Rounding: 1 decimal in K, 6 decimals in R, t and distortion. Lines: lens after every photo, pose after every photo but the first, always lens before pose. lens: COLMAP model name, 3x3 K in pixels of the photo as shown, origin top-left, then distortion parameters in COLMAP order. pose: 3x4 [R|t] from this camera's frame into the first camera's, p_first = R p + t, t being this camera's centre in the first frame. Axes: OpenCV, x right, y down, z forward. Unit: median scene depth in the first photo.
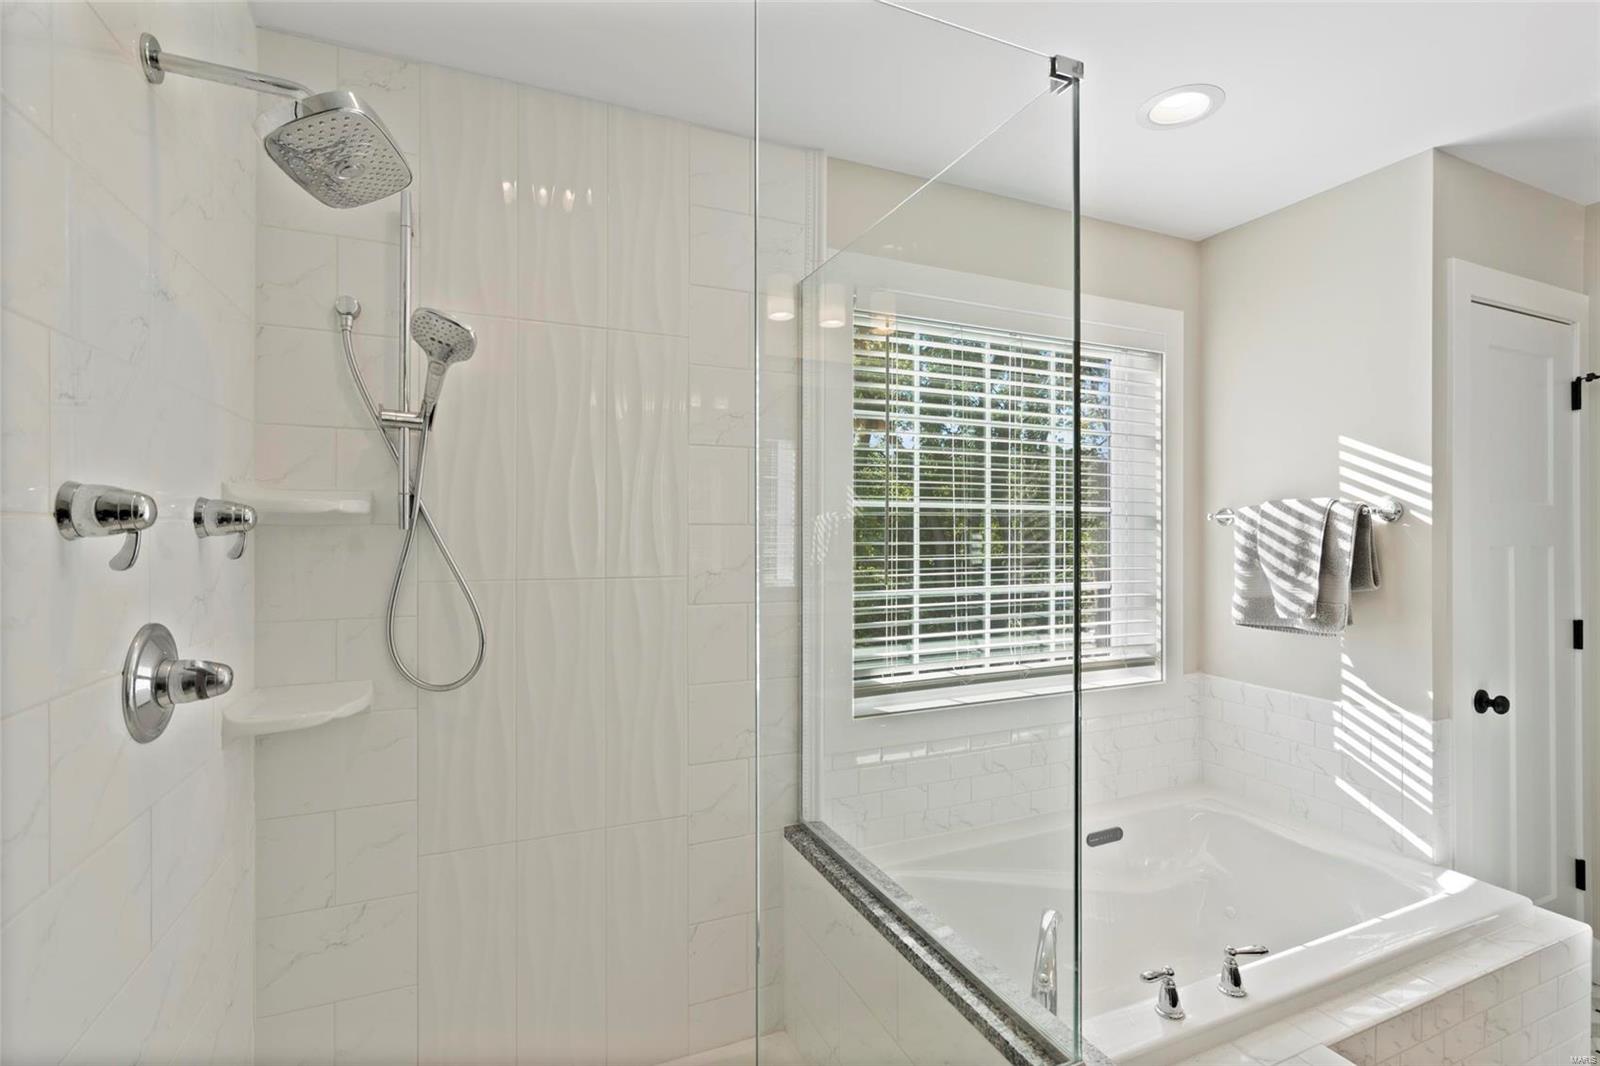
lens RADIAL K [[723.6, 0, 800.0], [0, 723.6, 533.0], [0, 0, 1]] dist [0.000535, 0.000462]
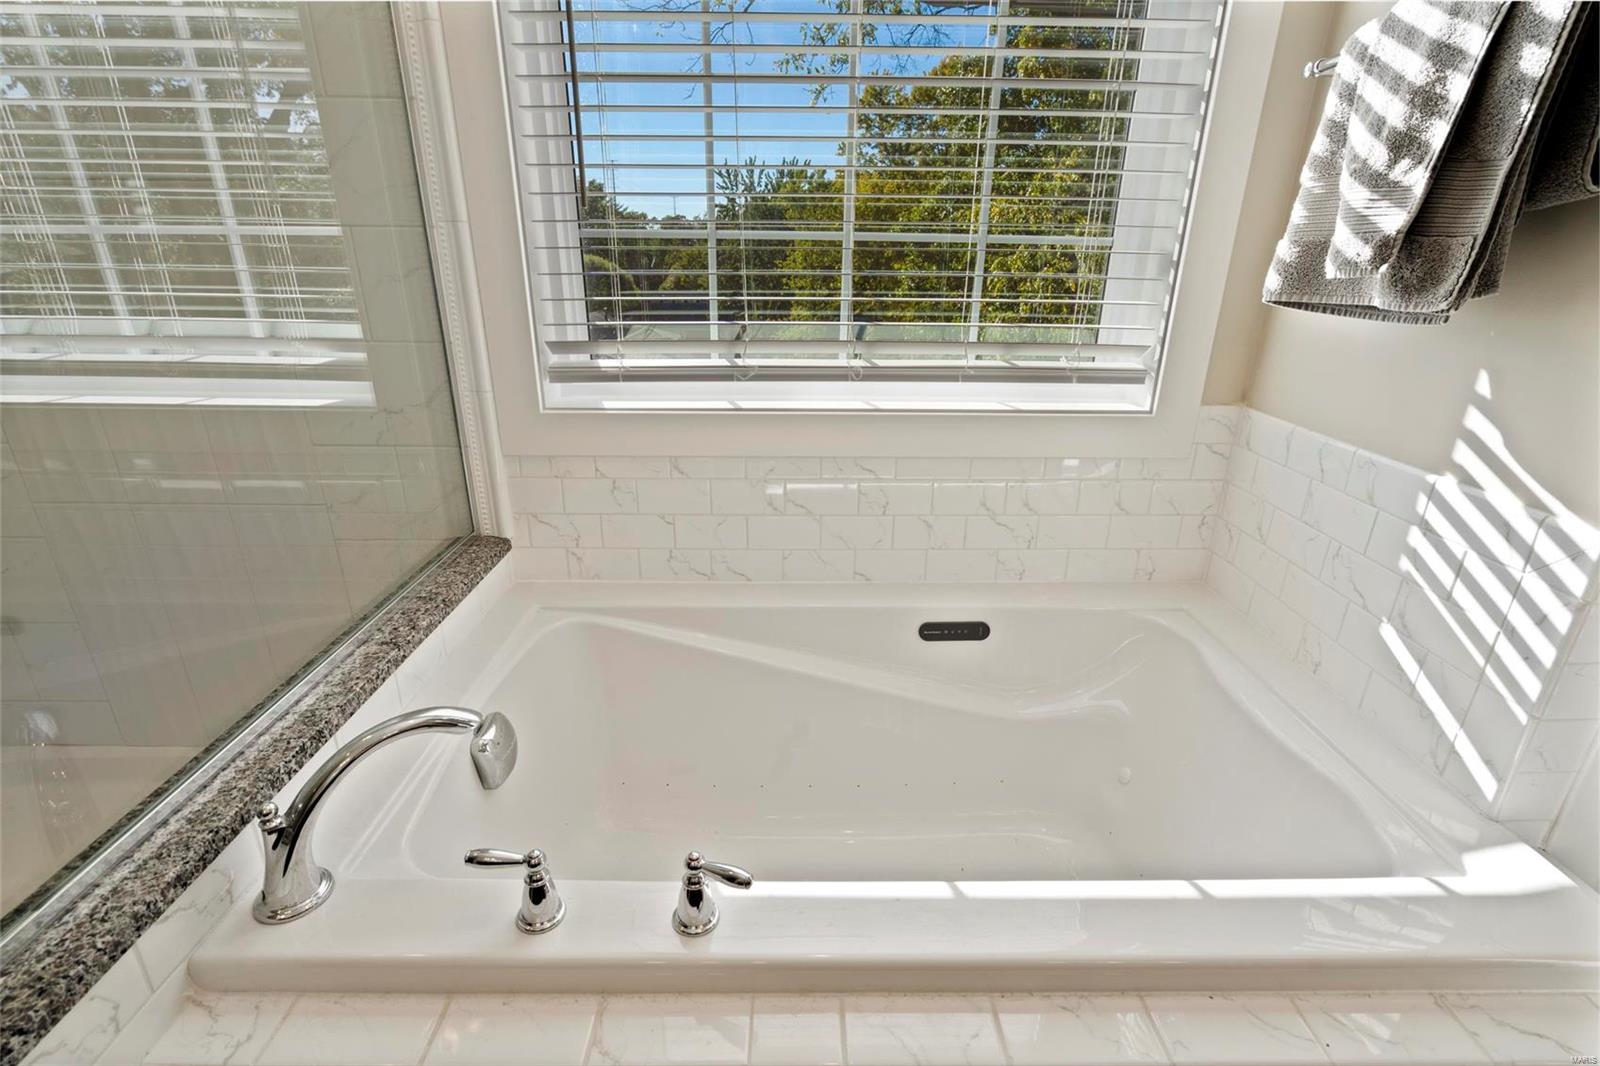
lens RADIAL K [[723.6, 0, 800.0], [0, 723.6, 533.0], [0, 0, 1]] dist [0.000535, 0.000462]
pose [[0.928971, 0.150798, -0.338043, 0.539757], [-0.021651, 0.933825, 0.357073, 0.113437], [0.369519, -0.324392, 0.870762, 0.436214]]
